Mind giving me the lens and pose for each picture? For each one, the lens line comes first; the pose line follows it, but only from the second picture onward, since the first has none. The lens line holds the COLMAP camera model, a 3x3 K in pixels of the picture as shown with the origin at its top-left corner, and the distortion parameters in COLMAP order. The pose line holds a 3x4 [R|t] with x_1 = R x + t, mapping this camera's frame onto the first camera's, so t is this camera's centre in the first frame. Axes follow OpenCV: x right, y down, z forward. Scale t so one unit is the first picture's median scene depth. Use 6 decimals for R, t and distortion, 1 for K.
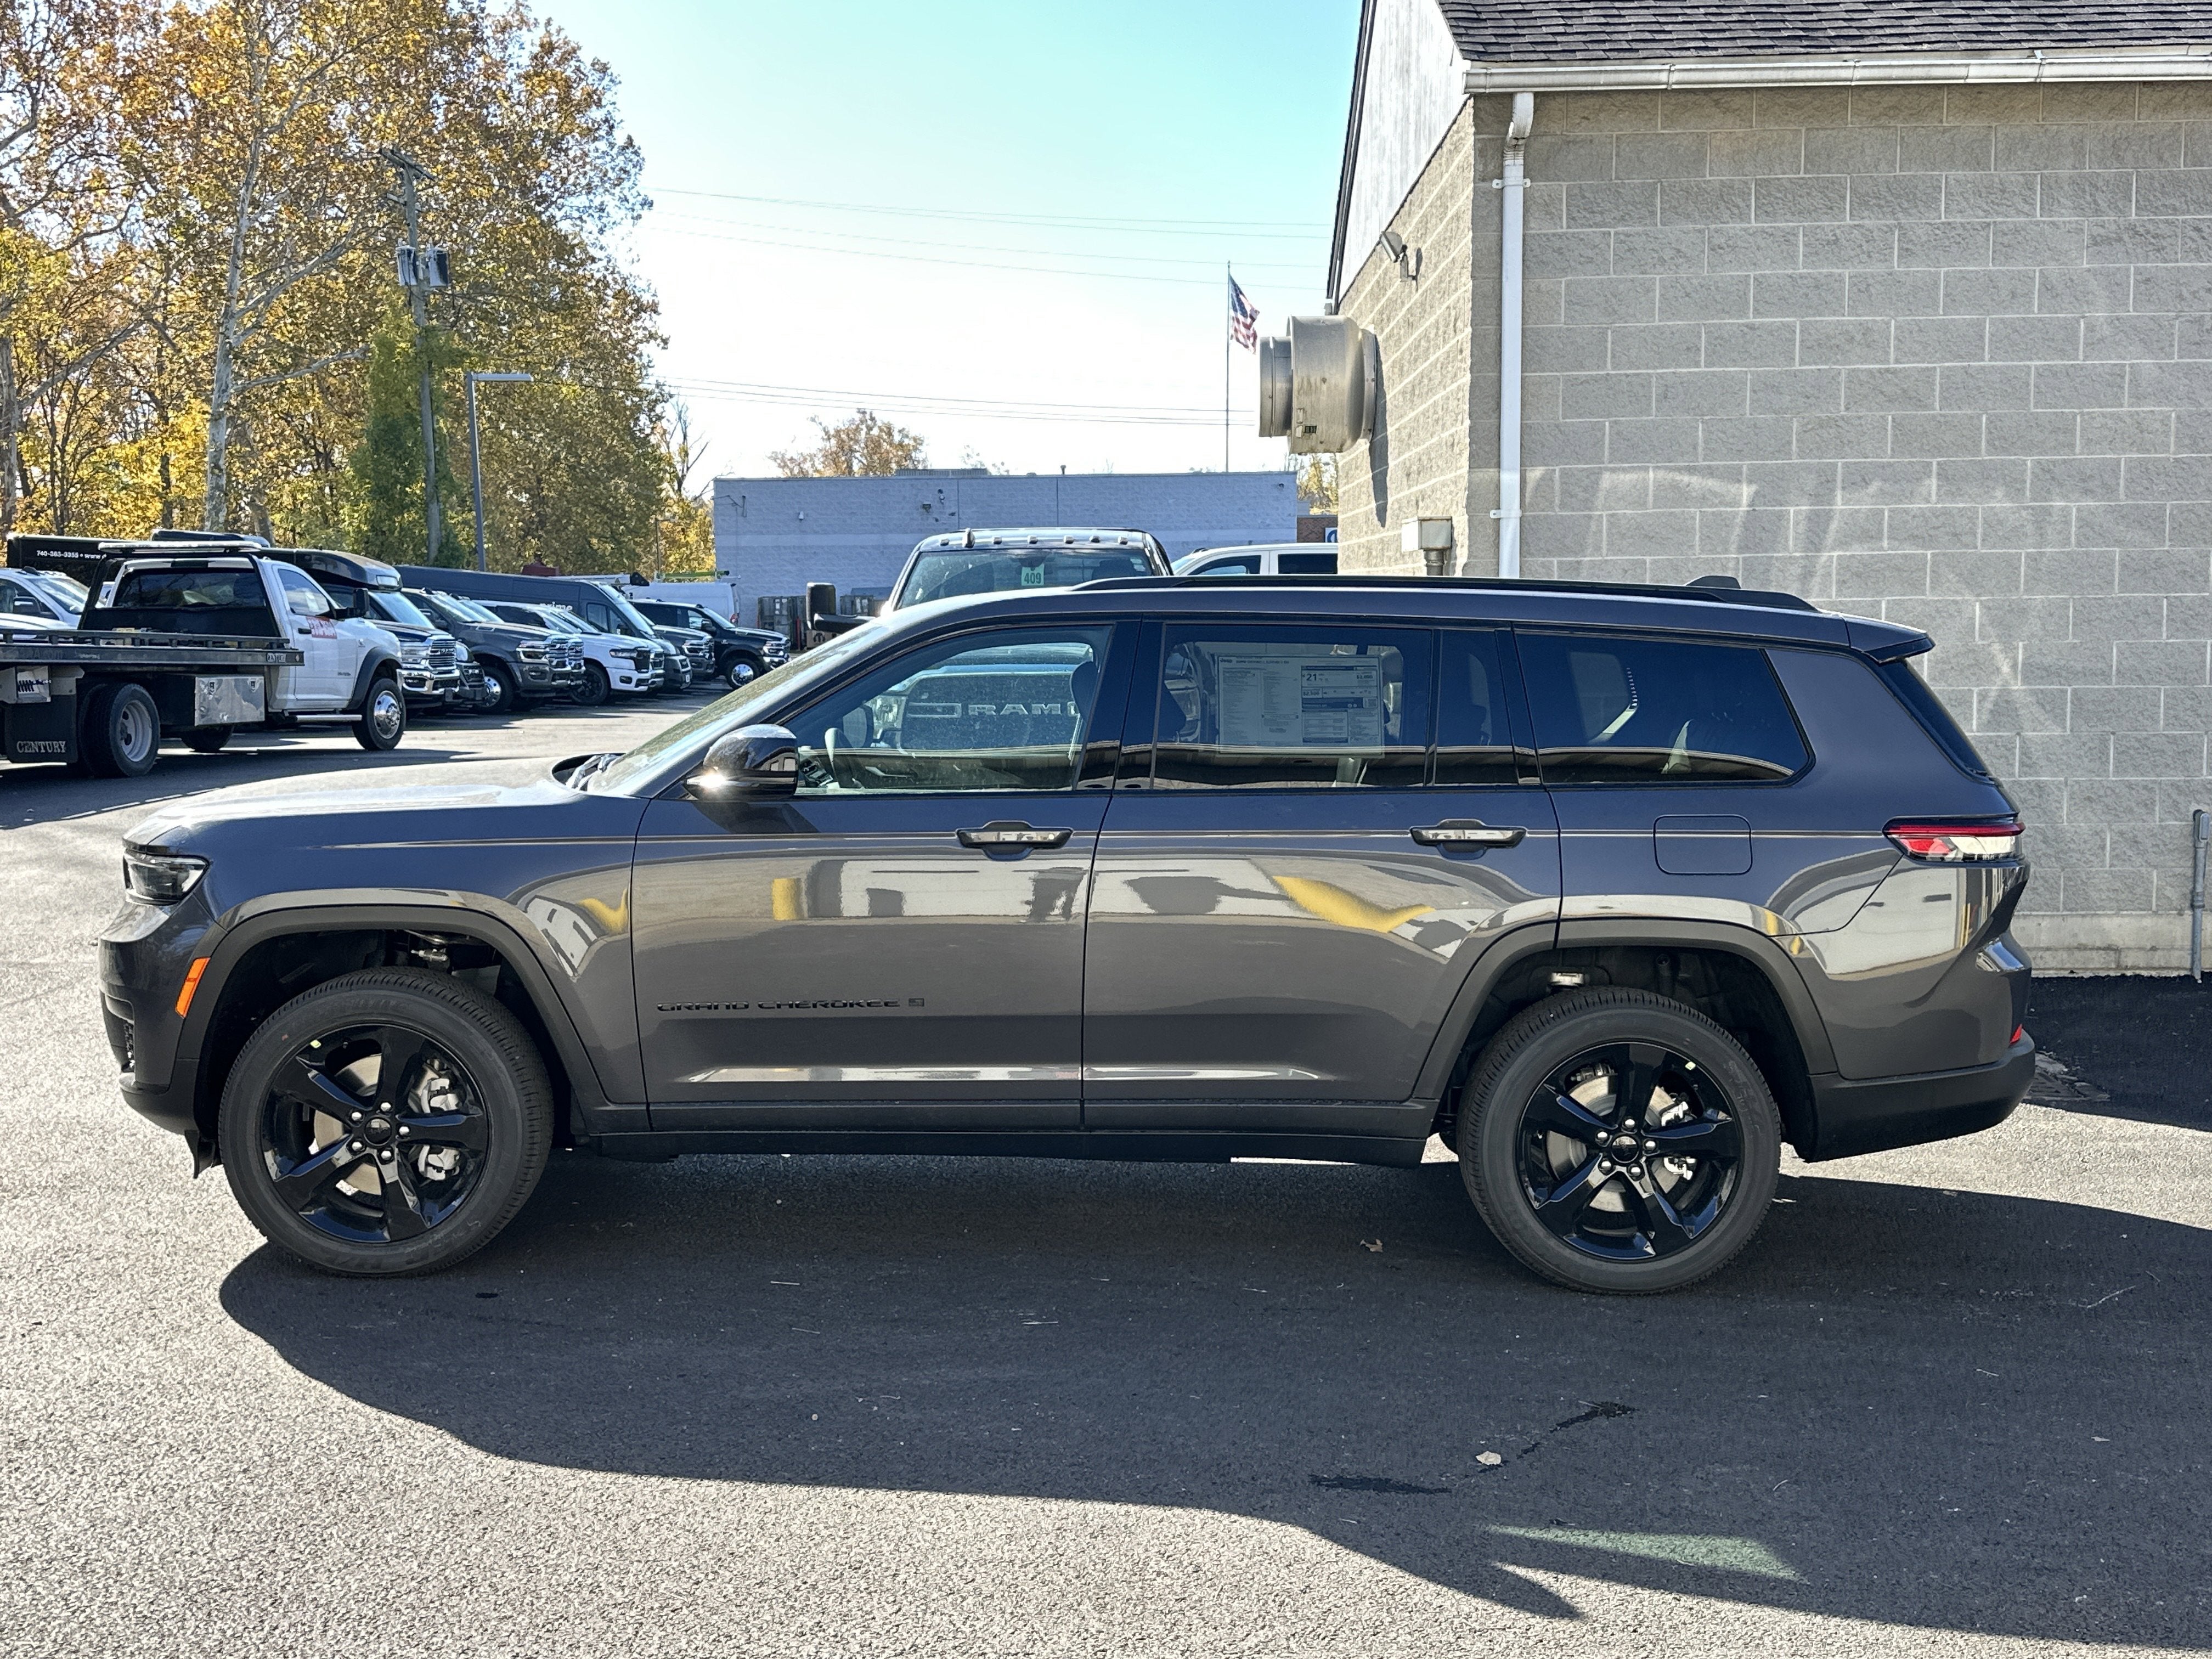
lens RADIAL K [[2343.5, 0, 1090.3], [0, 2343.5, 818.1], [0, 0, 1]] dist [0.067261, 0.000000]
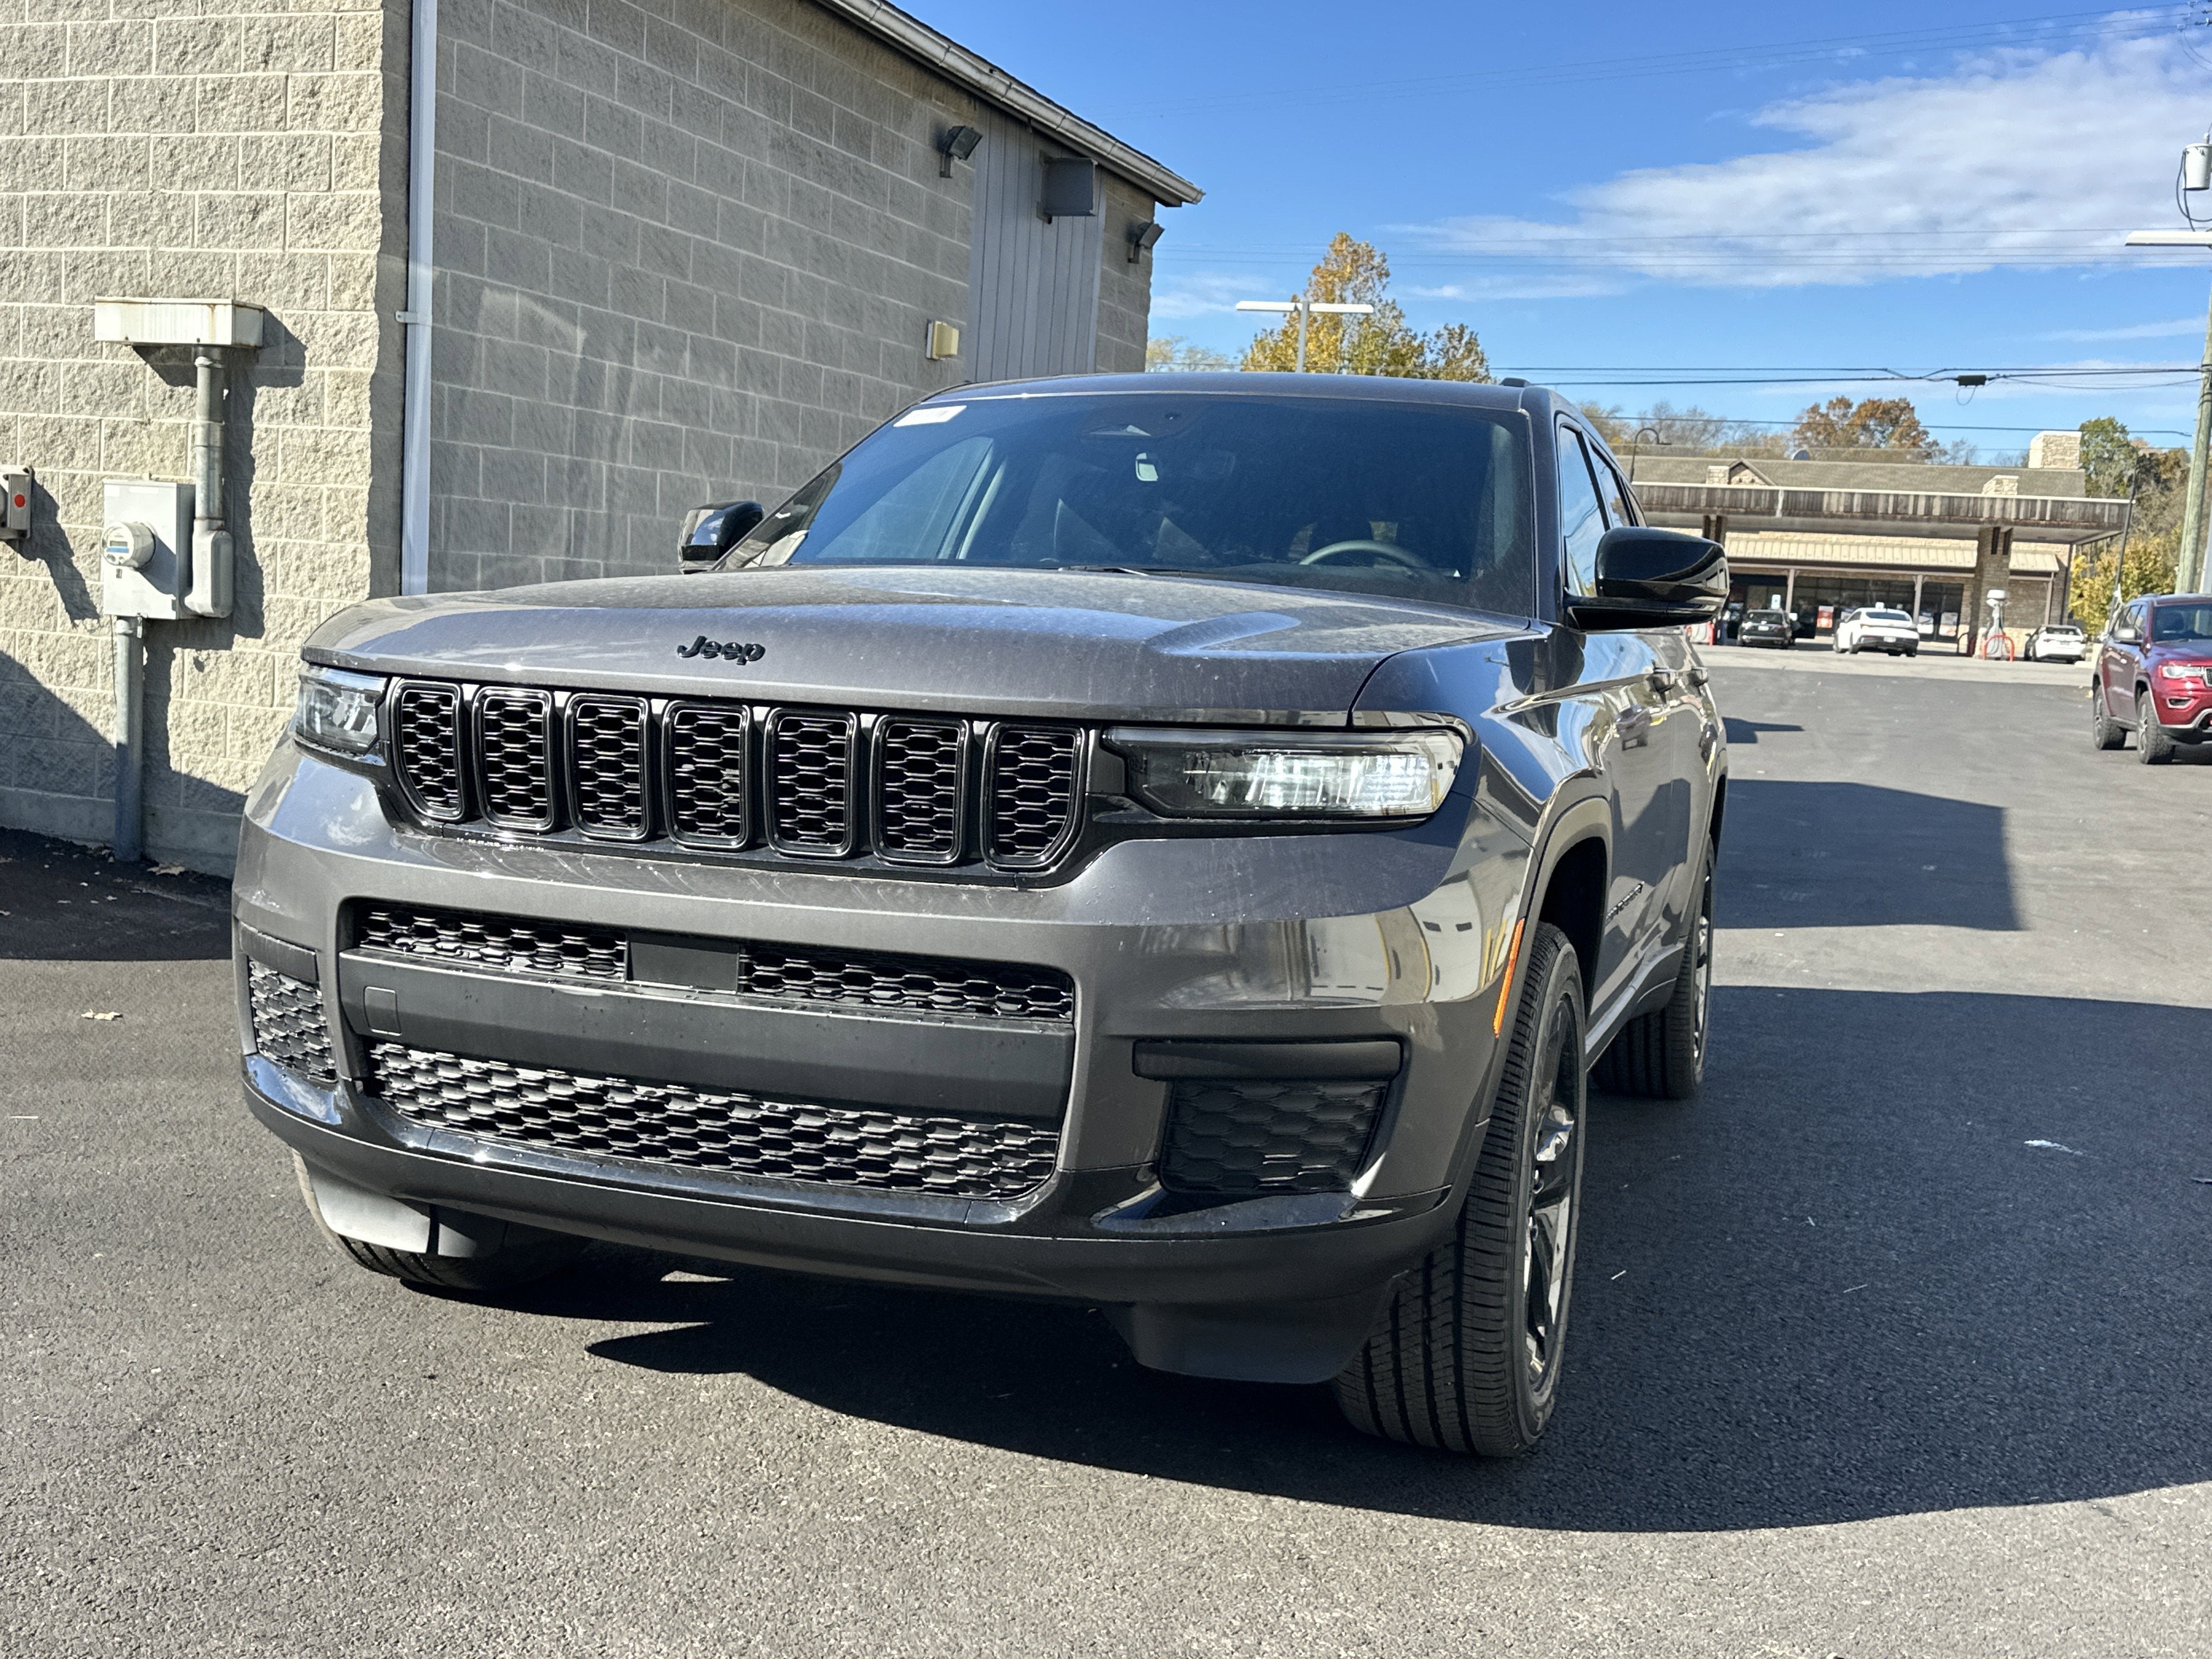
lens RADIAL K [[2343.5, 0, 1072.9], [0, 2343.5, 847.3], [0, 0, 1]] dist [0.067261, 0.000000]
pose [[0.300400, -0.067811, 0.951400, -0.536576], [0.028770, 0.997660, 0.062024, 0.005498], [-0.953379, 0.008740, 0.301648, 0.552015]]
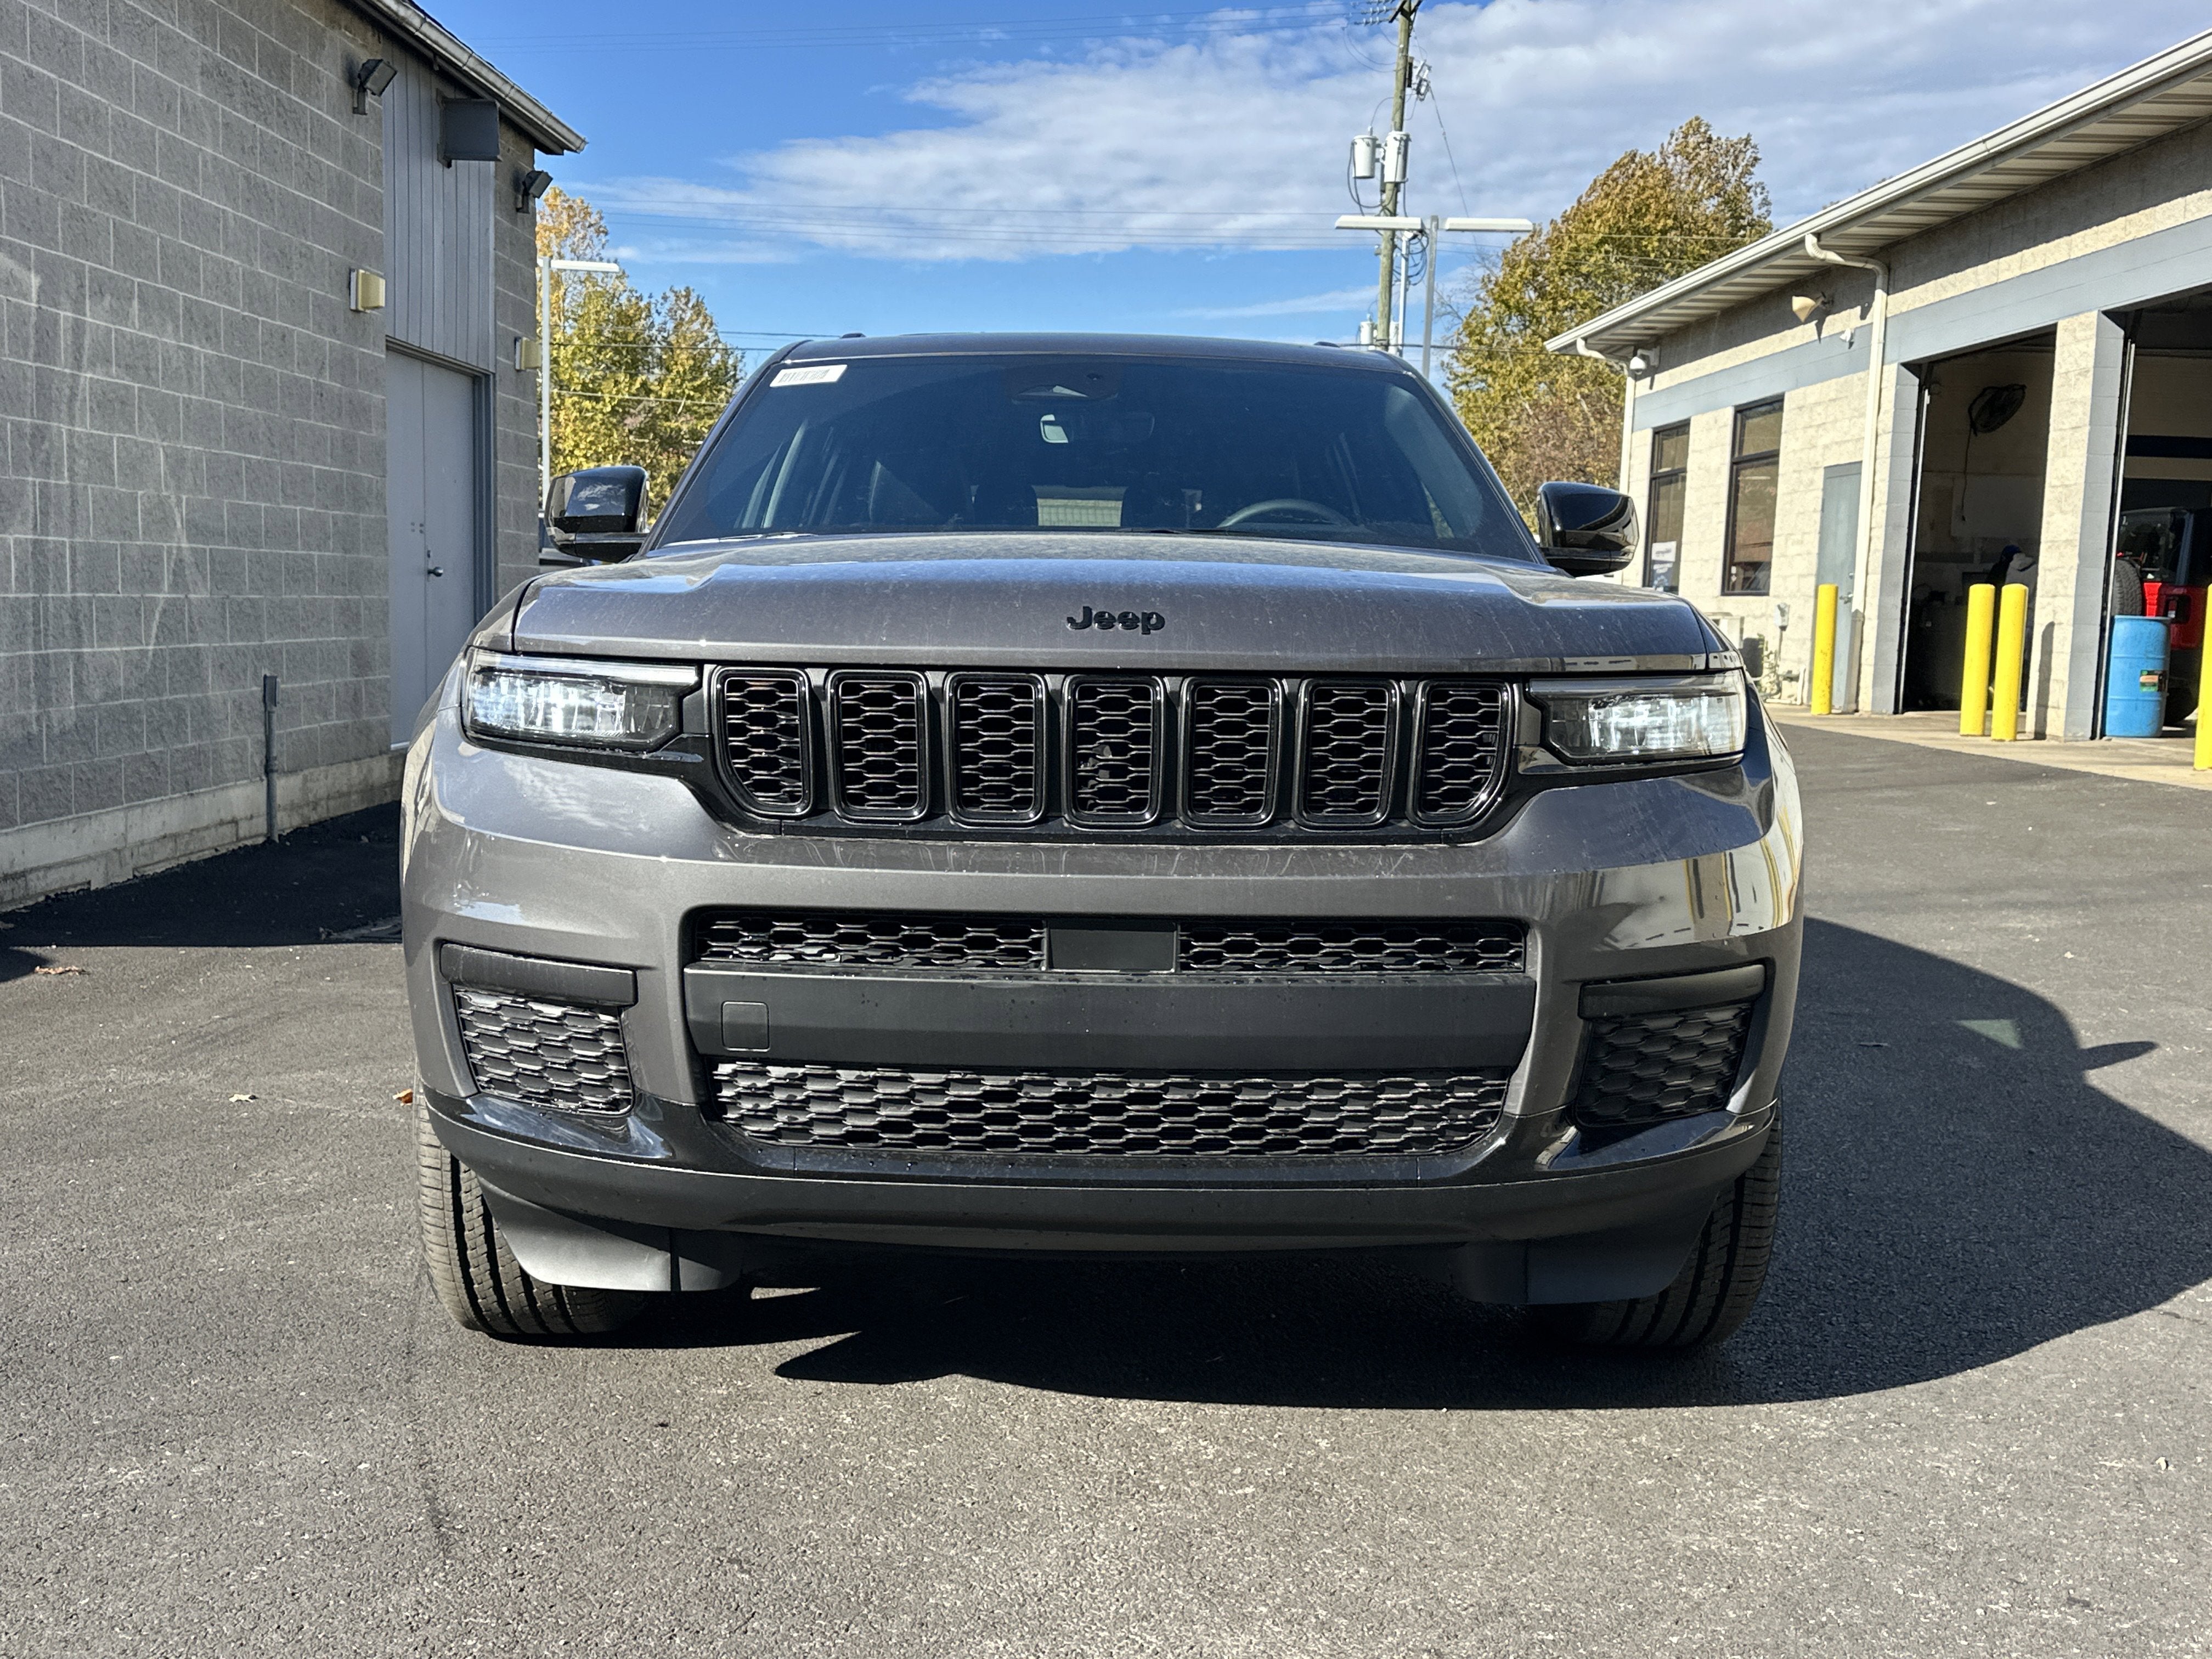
lens RADIAL K [[2343.5, 0, 1084.2], [0, 2343.5, 876.2], [0, 0, 1]] dist [0.067261, 0.000000]
pose [[-0.052845, -0.102185, 0.993361, -0.551940], [0.068158, 0.992062, 0.105677, -0.001374], [-0.996274, 0.073290, -0.045461, 0.695122]]
